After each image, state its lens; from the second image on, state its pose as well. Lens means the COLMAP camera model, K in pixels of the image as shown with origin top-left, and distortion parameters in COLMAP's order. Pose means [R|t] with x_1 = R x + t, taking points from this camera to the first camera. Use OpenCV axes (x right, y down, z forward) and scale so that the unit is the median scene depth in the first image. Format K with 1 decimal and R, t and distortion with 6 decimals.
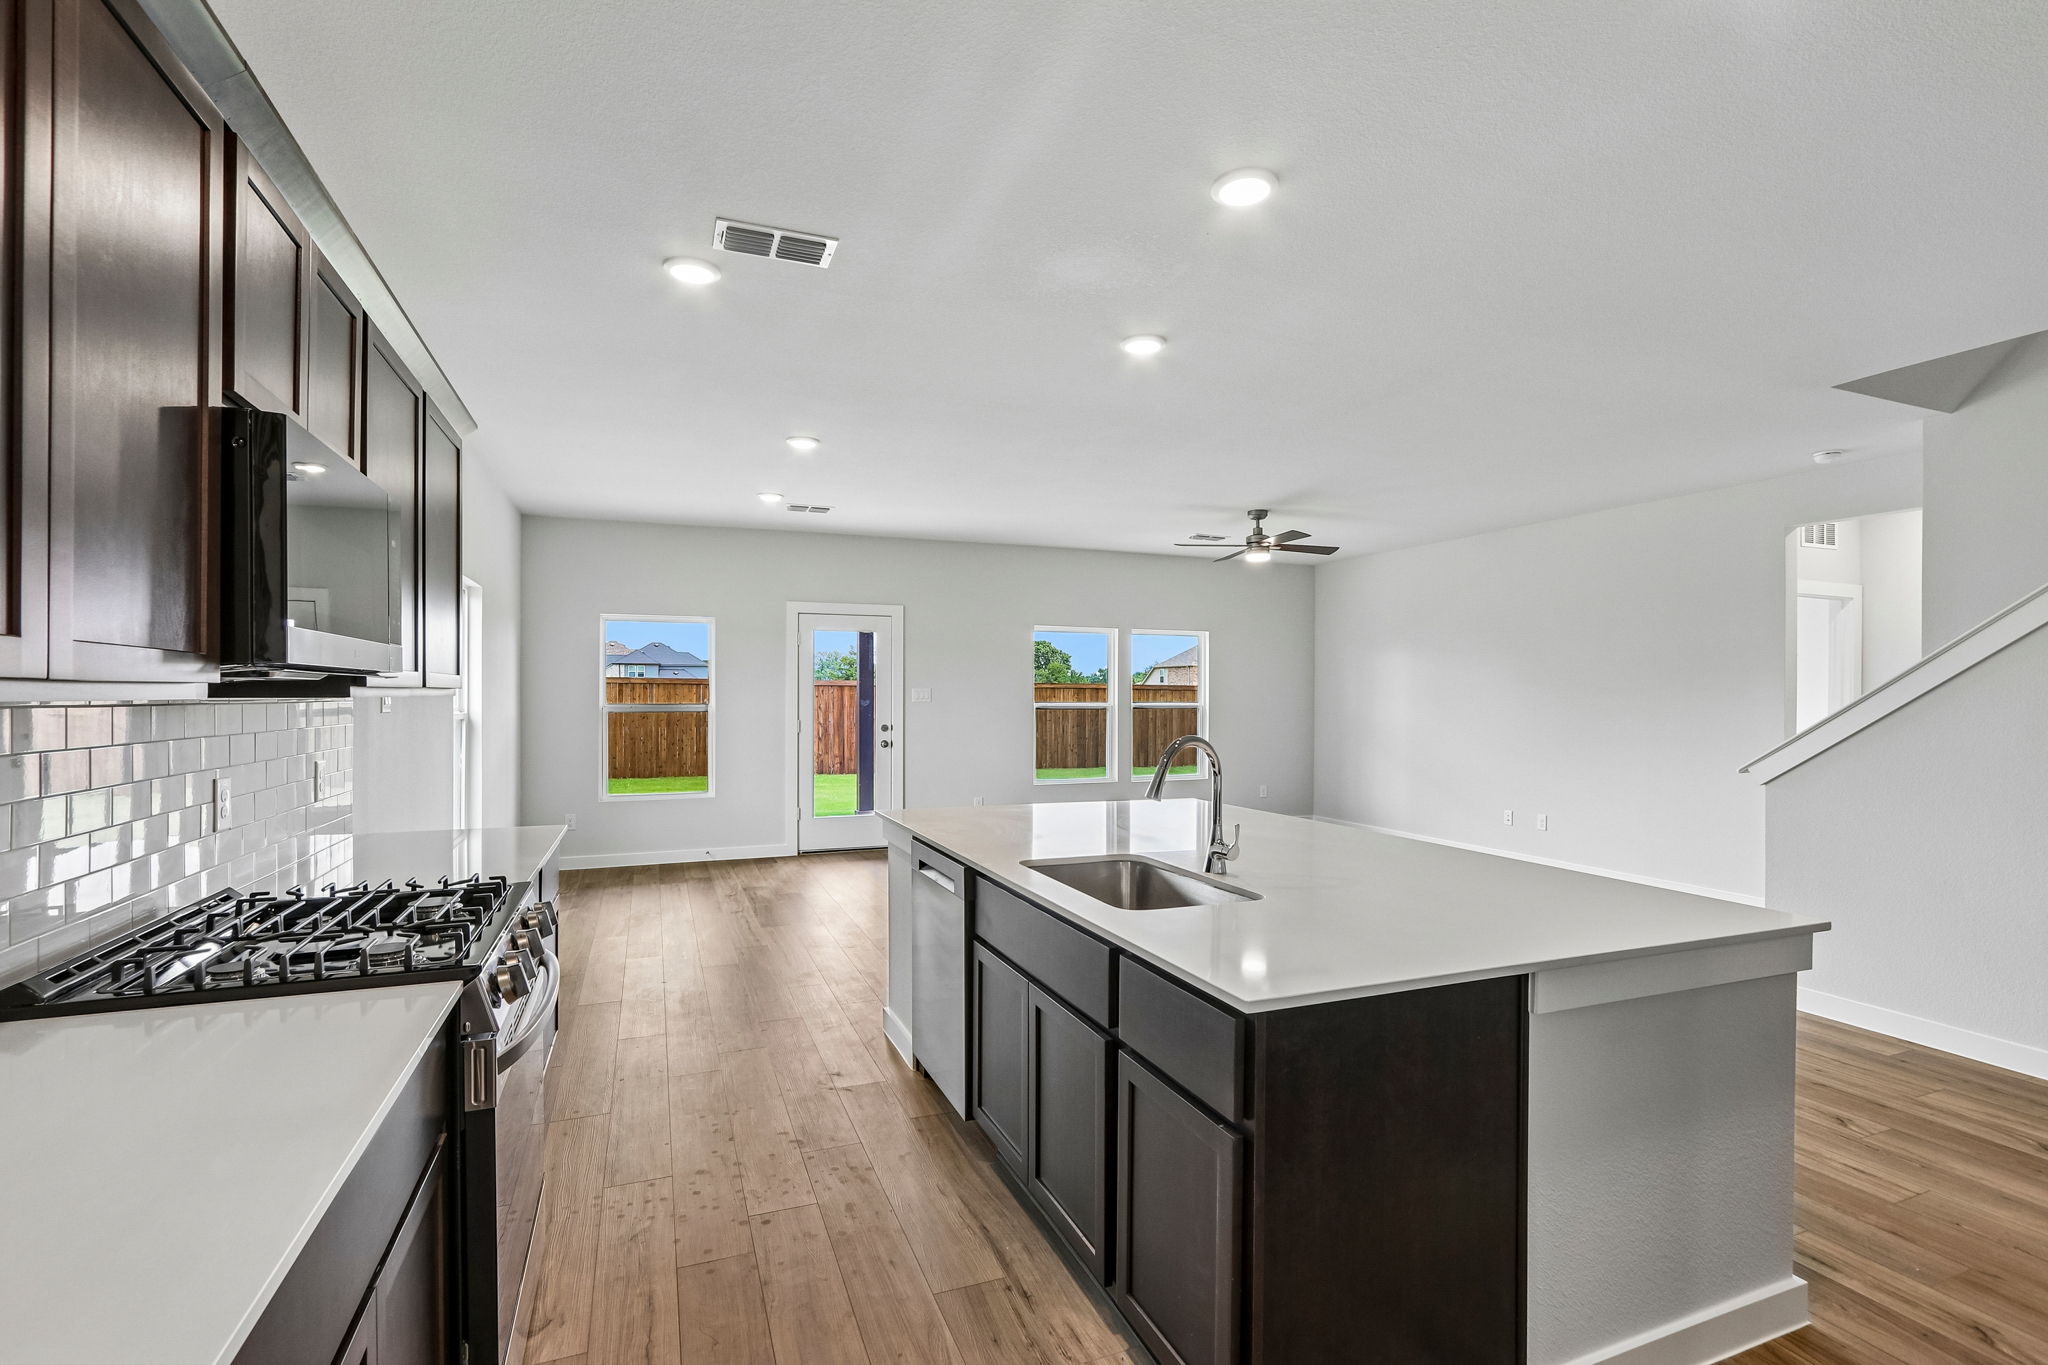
lens RADIAL K [[946.8, 0, 1037.0], [0, 946.8, 689.8], [0, 0, 1]] dist [-0.010805, 0.002763]
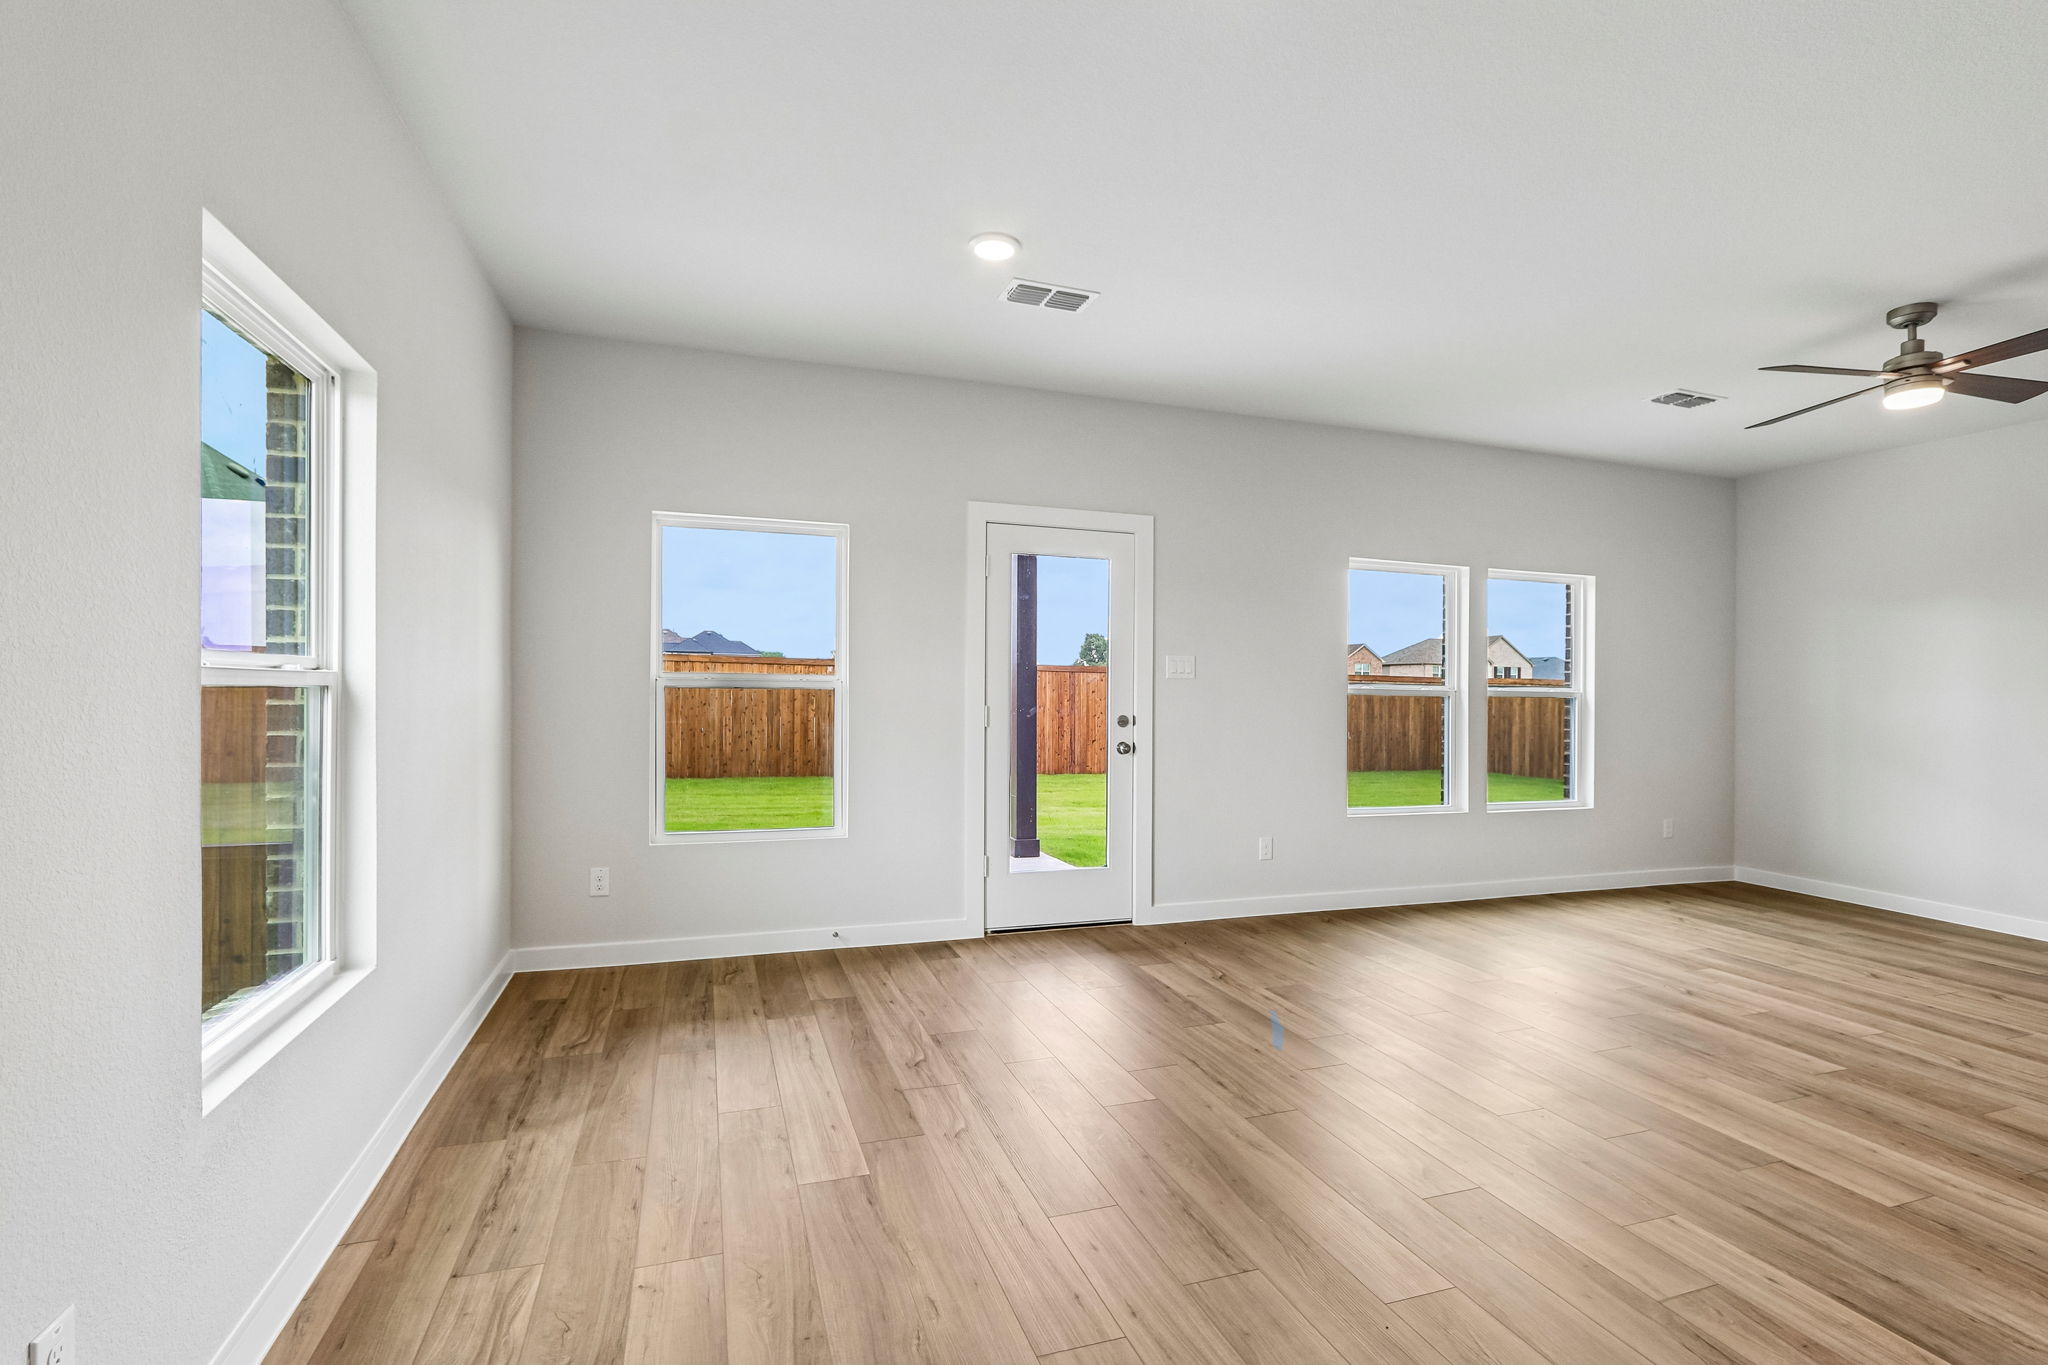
lens RADIAL K [[946.8, 0, 1028.9], [0, 946.8, 708.8], [0, 0, 1]] dist [-0.010805, 0.002763]
pose [[0.998429, 0.014948, -0.053998, -0.194684], [-0.013585, 0.999582, 0.025528, 0.019060], [0.054357, -0.024754, 0.998215, 0.420898]]
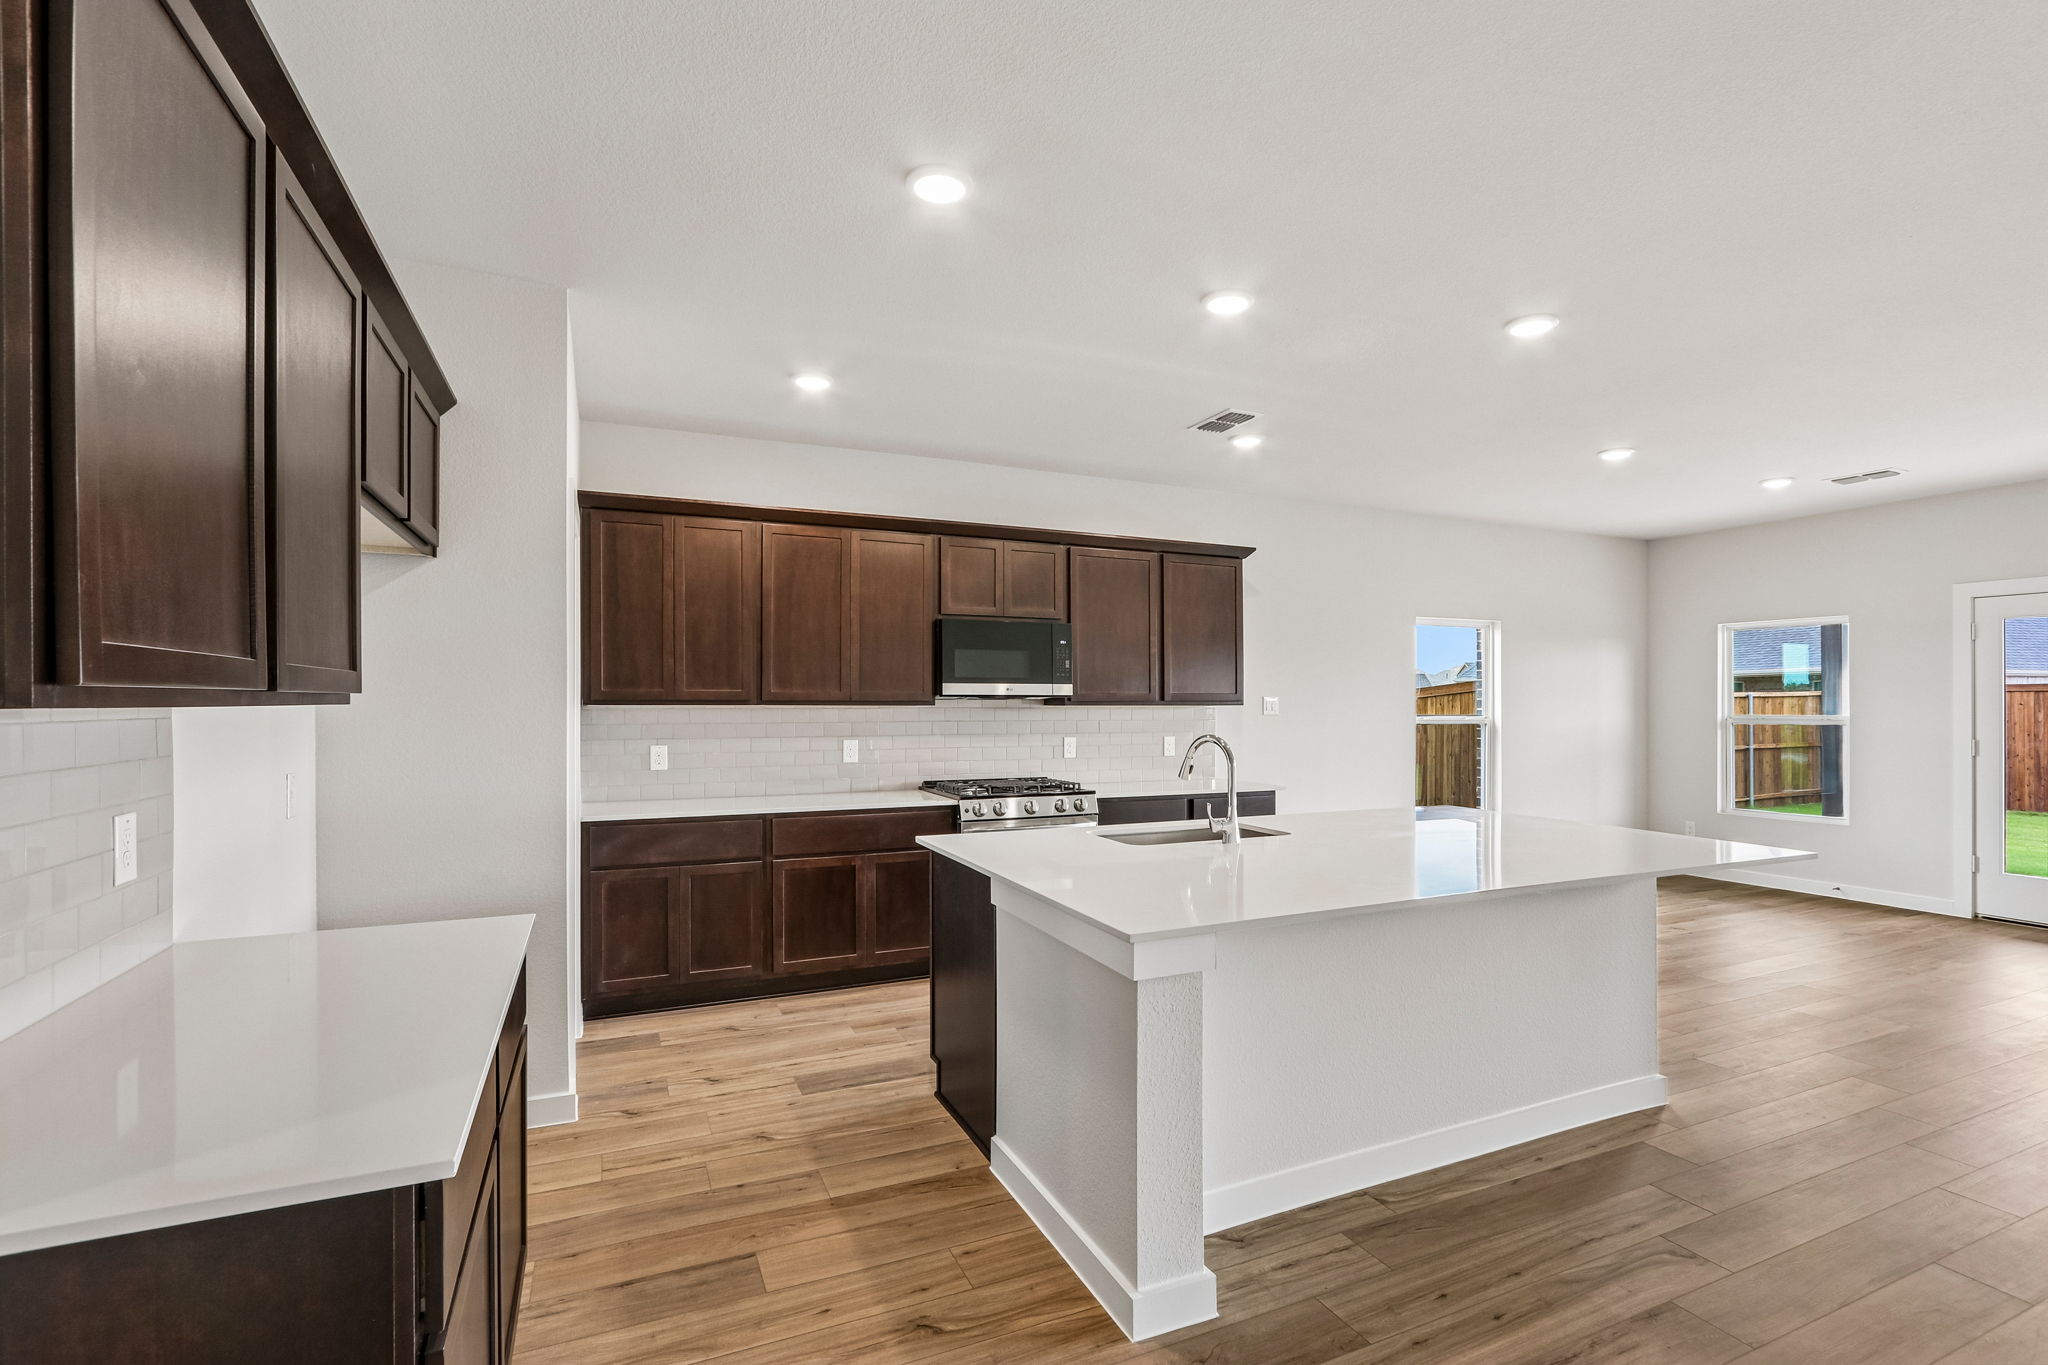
lens RADIAL K [[946.8, 0, 1043.0], [0, 946.8, 674.5], [0, 0, 1]] dist [-0.010805, 0.002763]
pose [[0.041130, -0.035359, -0.998528, 0.468006], [0.002544, 0.999374, -0.035284, 0.005089], [0.999151, -0.001089, 0.041194, 0.226296]]
